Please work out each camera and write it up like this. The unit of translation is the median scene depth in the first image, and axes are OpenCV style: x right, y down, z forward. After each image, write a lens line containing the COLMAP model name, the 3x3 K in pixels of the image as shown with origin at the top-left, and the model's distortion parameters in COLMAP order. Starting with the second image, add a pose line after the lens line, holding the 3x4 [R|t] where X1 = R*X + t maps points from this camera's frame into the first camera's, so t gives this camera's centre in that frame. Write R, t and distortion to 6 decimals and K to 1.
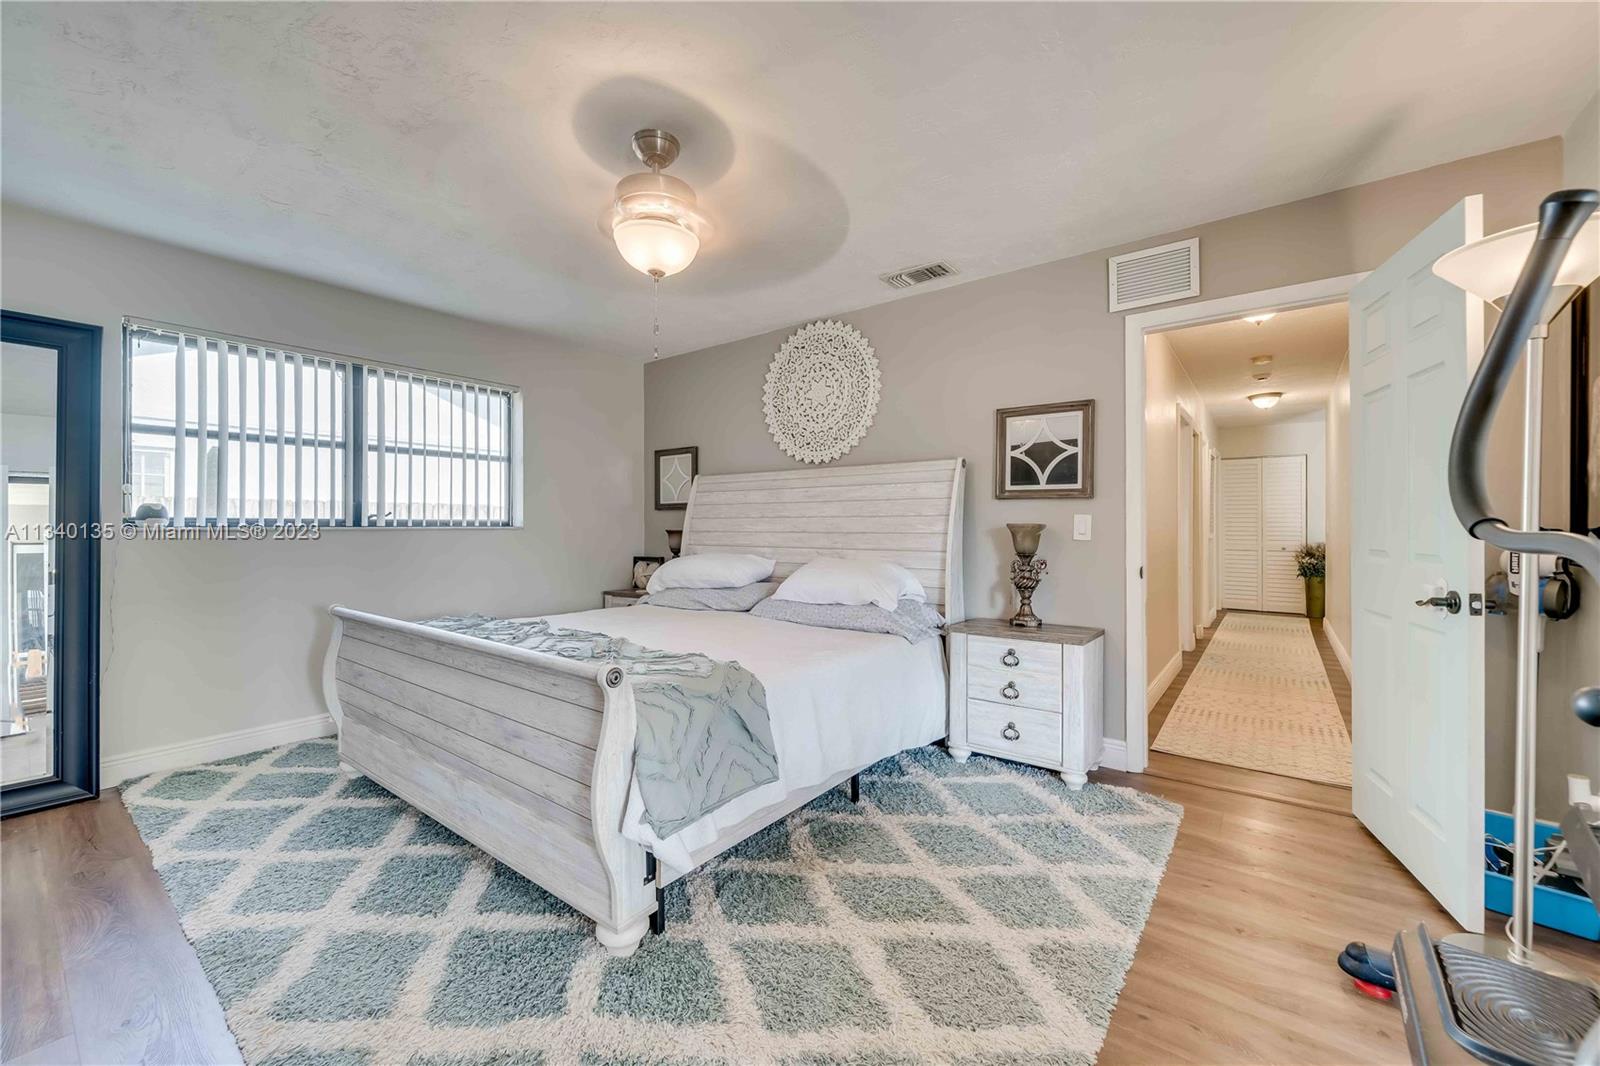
lens RADIAL K [[612.1, 0, 794.6], [0, 612.1, 524.7], [0, 0, 1]] dist [-0.002497, -0.000053]
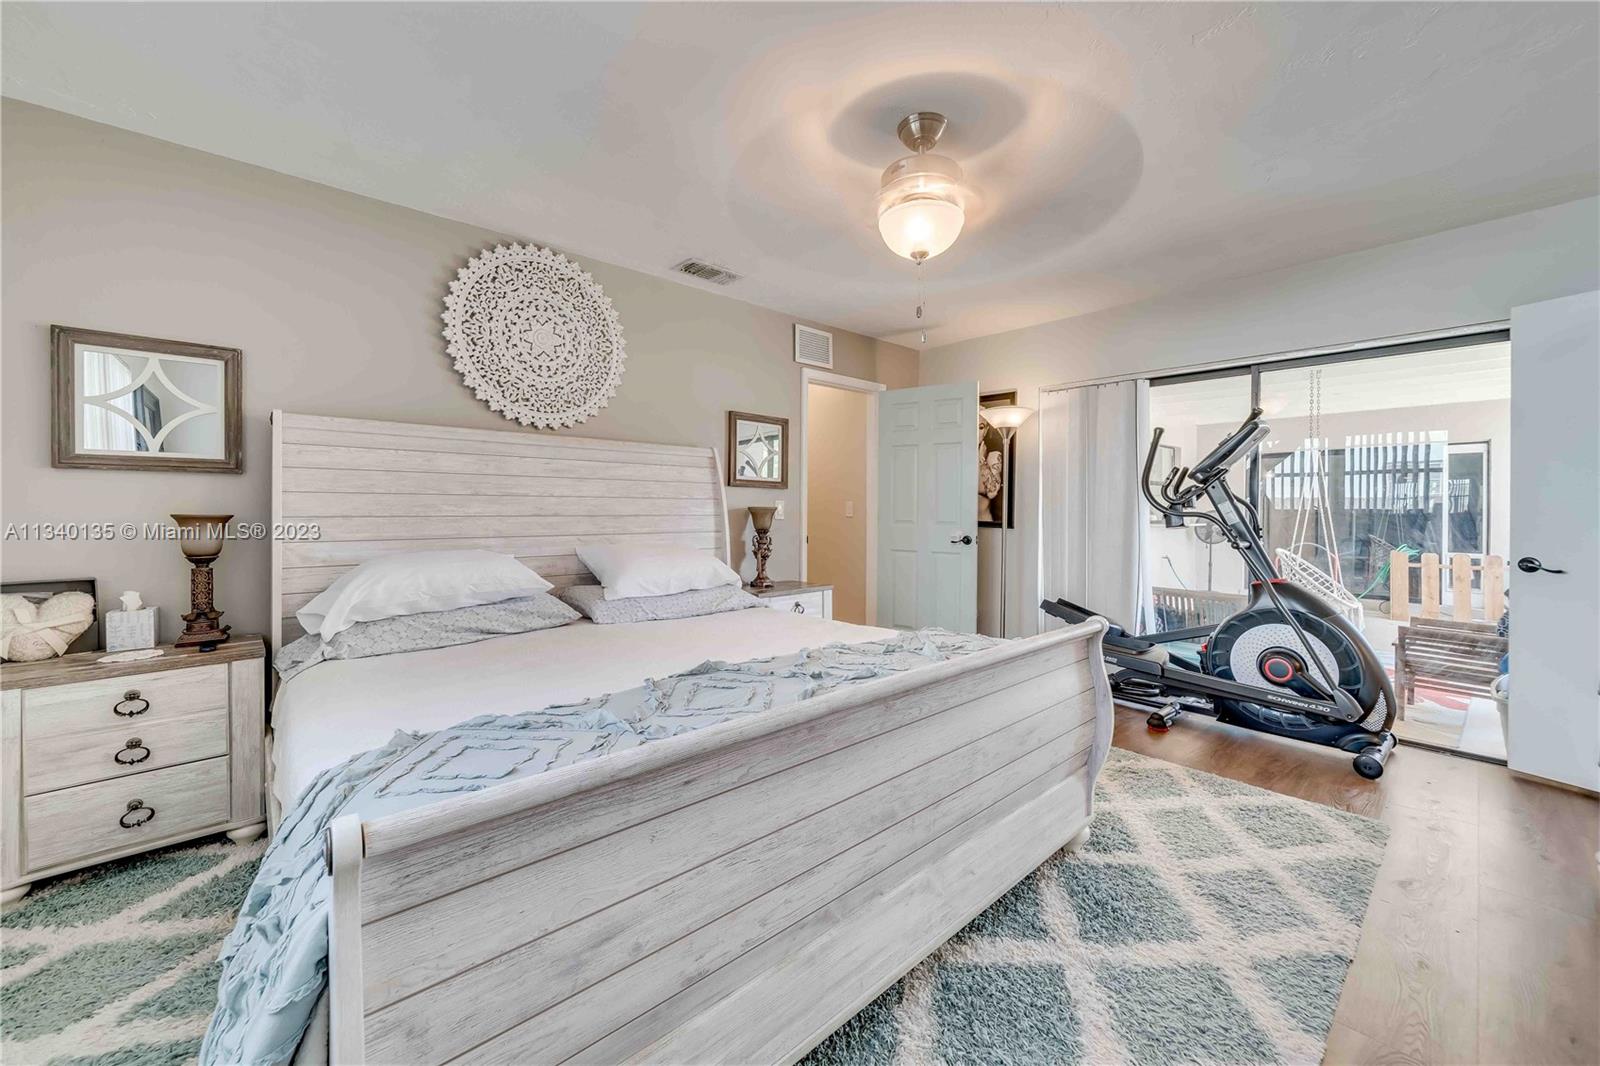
lens RADIAL K [[604.1, 0, 798.9], [0, 604.1, 504.4], [0, 0, 1]] dist [-0.005359, -0.000121]
pose [[0.202624, 0.013873, 0.979158, -0.667782], [-0.000549, 0.999901, -0.014054, 0.008471], [-0.979257, 0.002310, 0.202611, 0.537791]]
